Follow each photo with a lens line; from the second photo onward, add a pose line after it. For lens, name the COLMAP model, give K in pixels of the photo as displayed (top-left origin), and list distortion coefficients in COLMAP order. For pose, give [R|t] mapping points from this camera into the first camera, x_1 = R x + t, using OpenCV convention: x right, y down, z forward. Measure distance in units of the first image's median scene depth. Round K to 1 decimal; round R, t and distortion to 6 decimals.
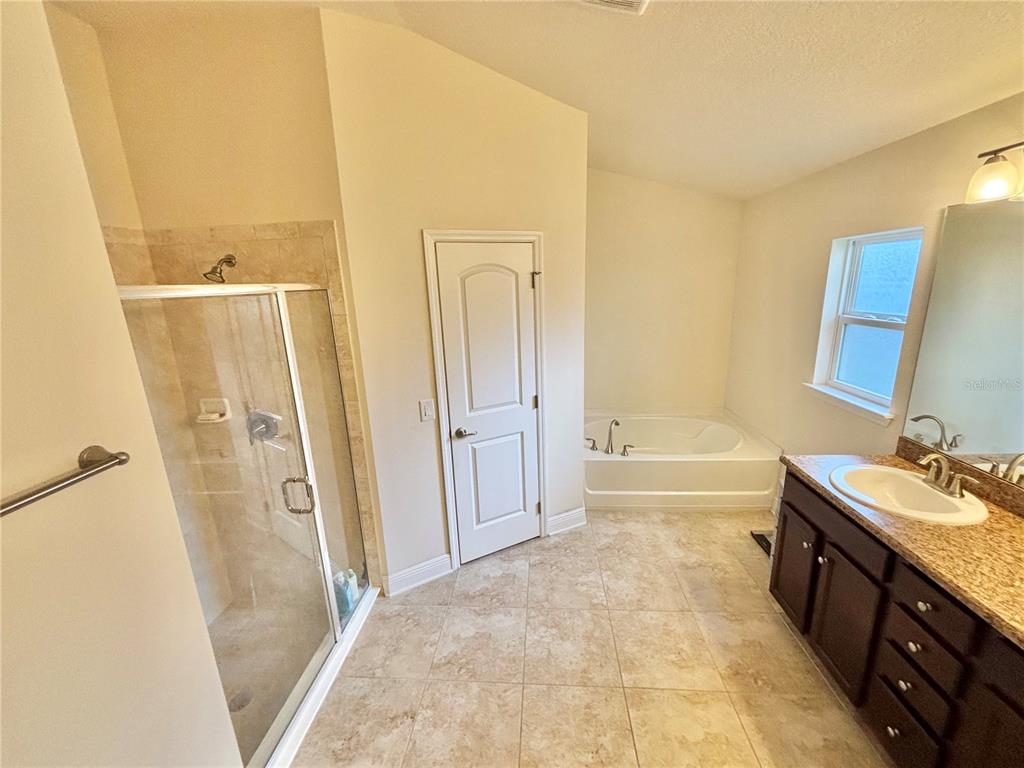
lens RADIAL K [[411.6, 0, 509.4], [0, 411.6, 381.1], [0, 0, 1]] dist [0.003882, 0.000383]
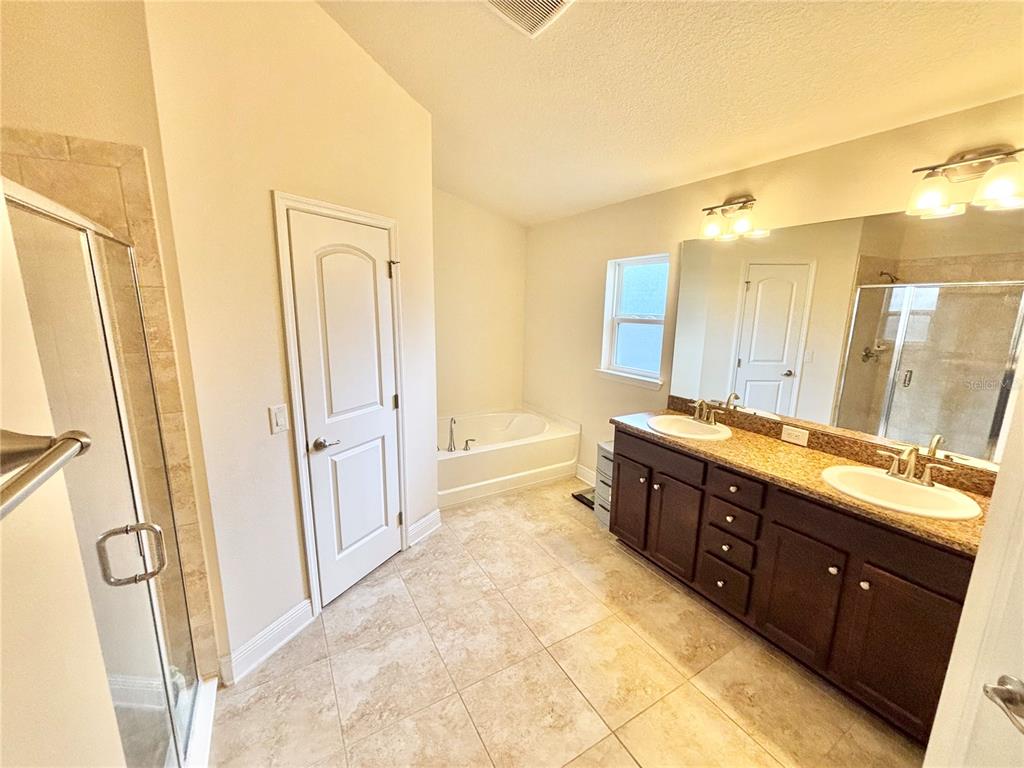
lens RADIAL K [[411.6, 0, 509.4], [0, 411.6, 381.1], [0, 0, 1]] dist [0.003882, 0.000383]
pose [[0.823660, -0.060073, 0.563893, -0.265733], [0.091403, 0.995435, -0.027463, 0.057898], [-0.559669, 0.074161, 0.825391, 0.090907]]
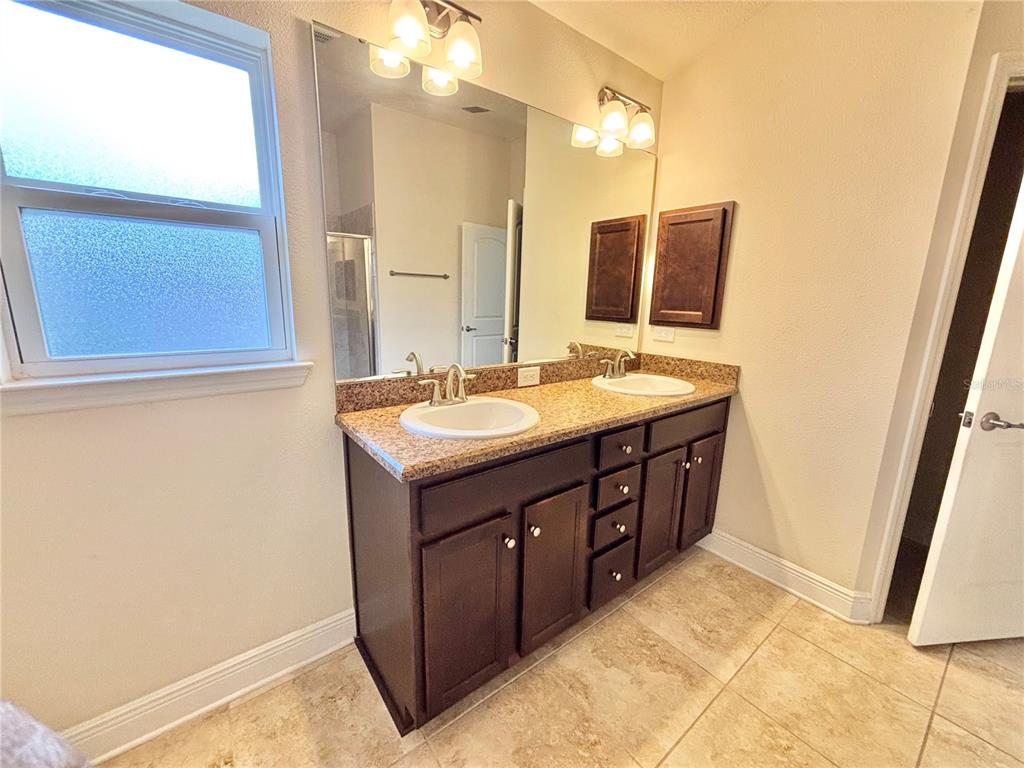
lens RADIAL K [[411.6, 0, 509.4], [0, 411.6, 381.1], [0, 0, 1]] dist [0.003882, 0.000383]
pose [[-0.668412, -0.126643, 0.732931, 0.206667], [0.179805, 0.928660, 0.324439, -0.034037], [-0.721731, 0.348643, -0.597956, 0.958203]]
